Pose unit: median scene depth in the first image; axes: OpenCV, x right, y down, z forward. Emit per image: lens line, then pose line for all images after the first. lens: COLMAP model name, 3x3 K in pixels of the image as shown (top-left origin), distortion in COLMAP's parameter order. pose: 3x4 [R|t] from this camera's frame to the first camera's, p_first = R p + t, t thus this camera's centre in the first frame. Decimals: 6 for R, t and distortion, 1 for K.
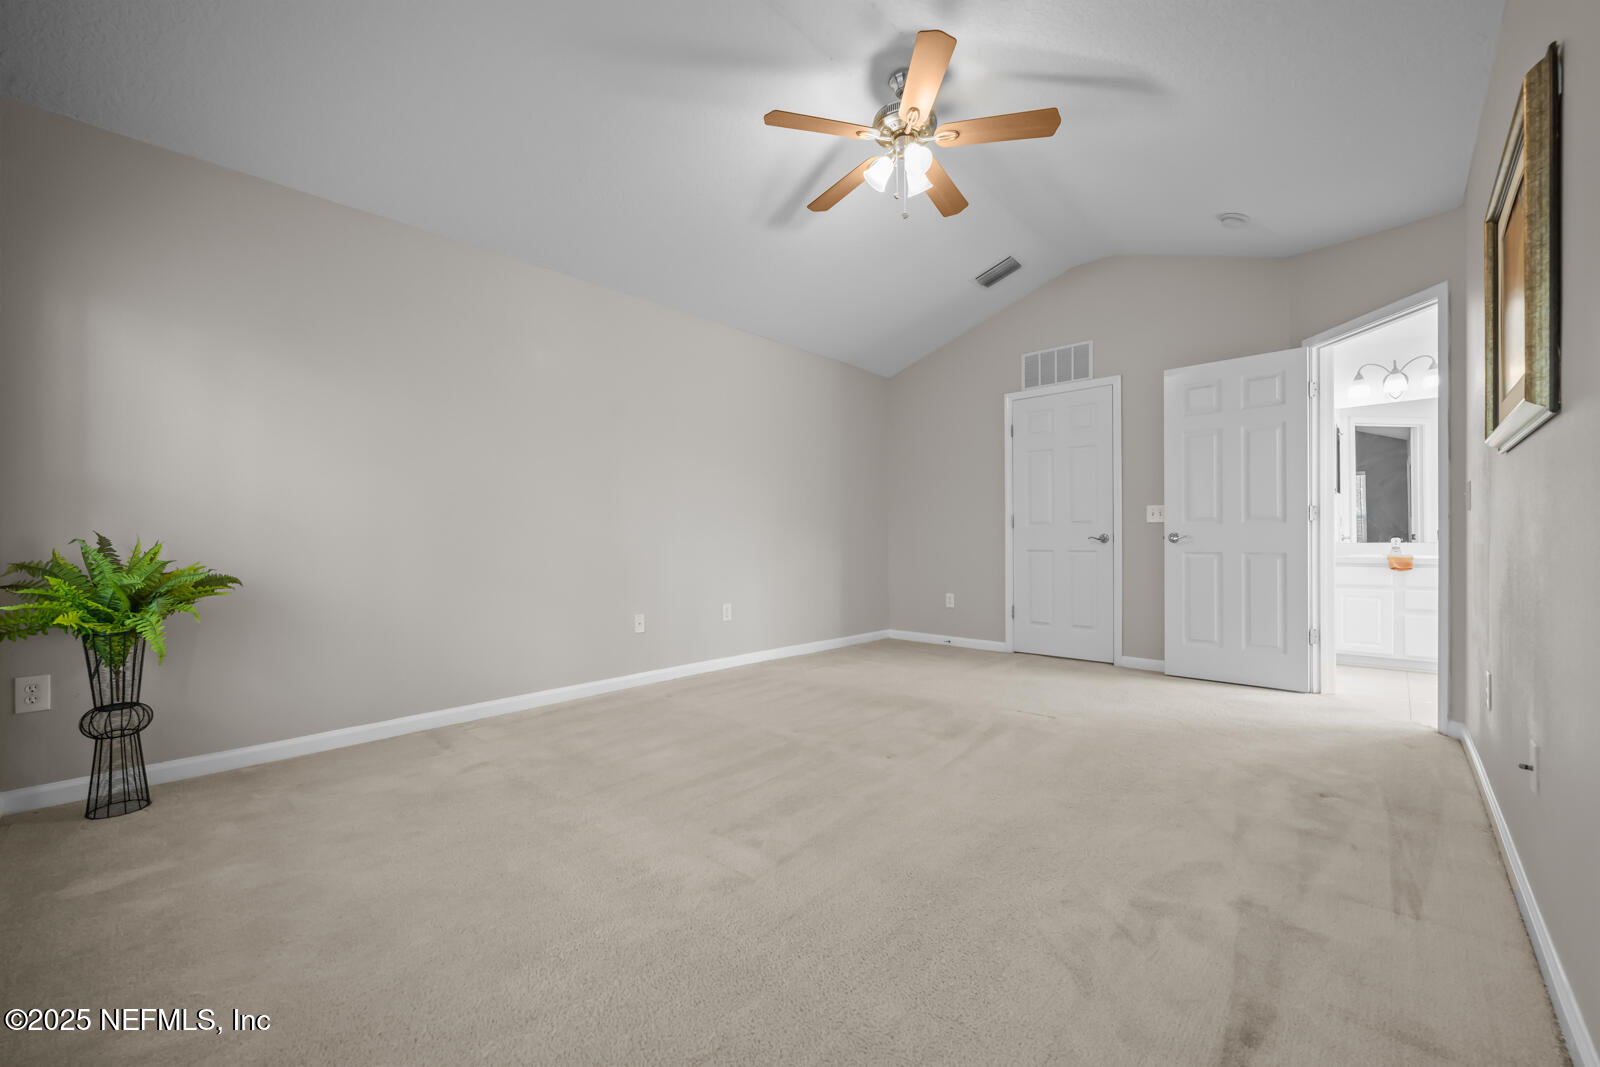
lens RADIAL K [[632.5, 0, 799.2], [0, 632.5, 557.5], [0, 0, 1]] dist [-0.000444, 0.000041]
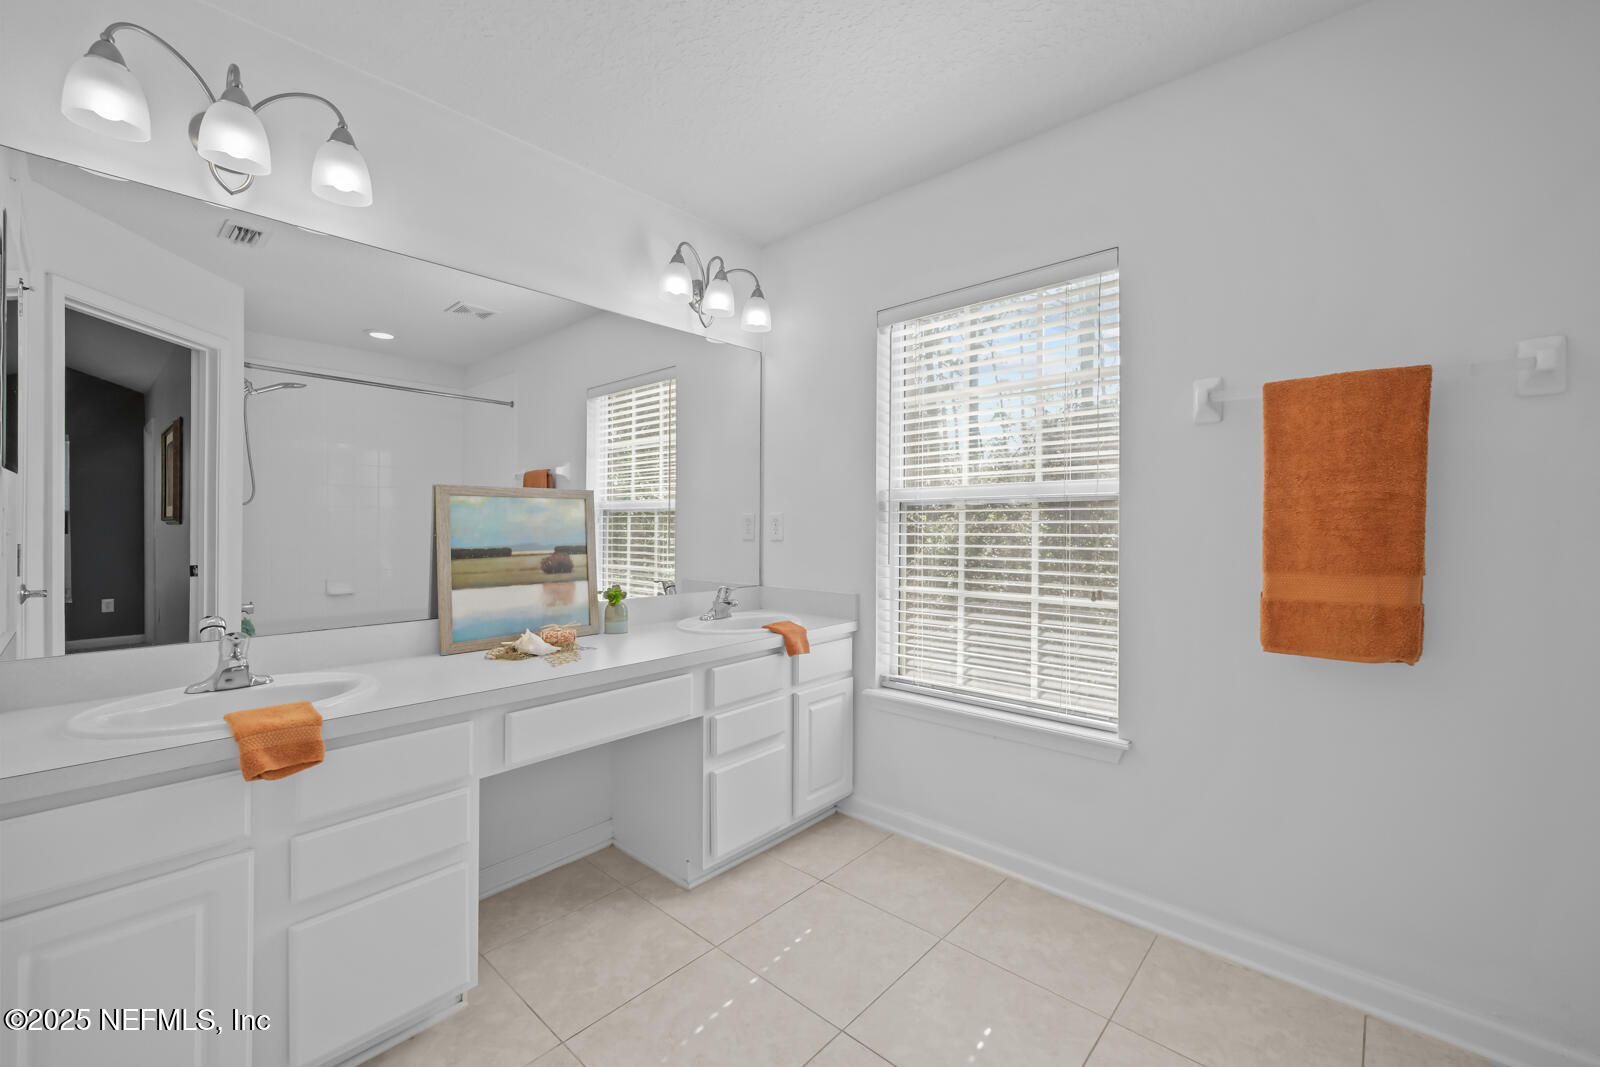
lens RADIAL K [[623.5, 0, 800.0], [0, 623.5, 533.5], [0, 0, 1]] dist [-0.000289, -0.000065]
pose [[-0.038932, 0.012299, 0.999166, 0.624900], [-0.001651, 0.999922, -0.012372, -0.074248], [-0.999241, -0.002131, -0.038908, 0.731703]]
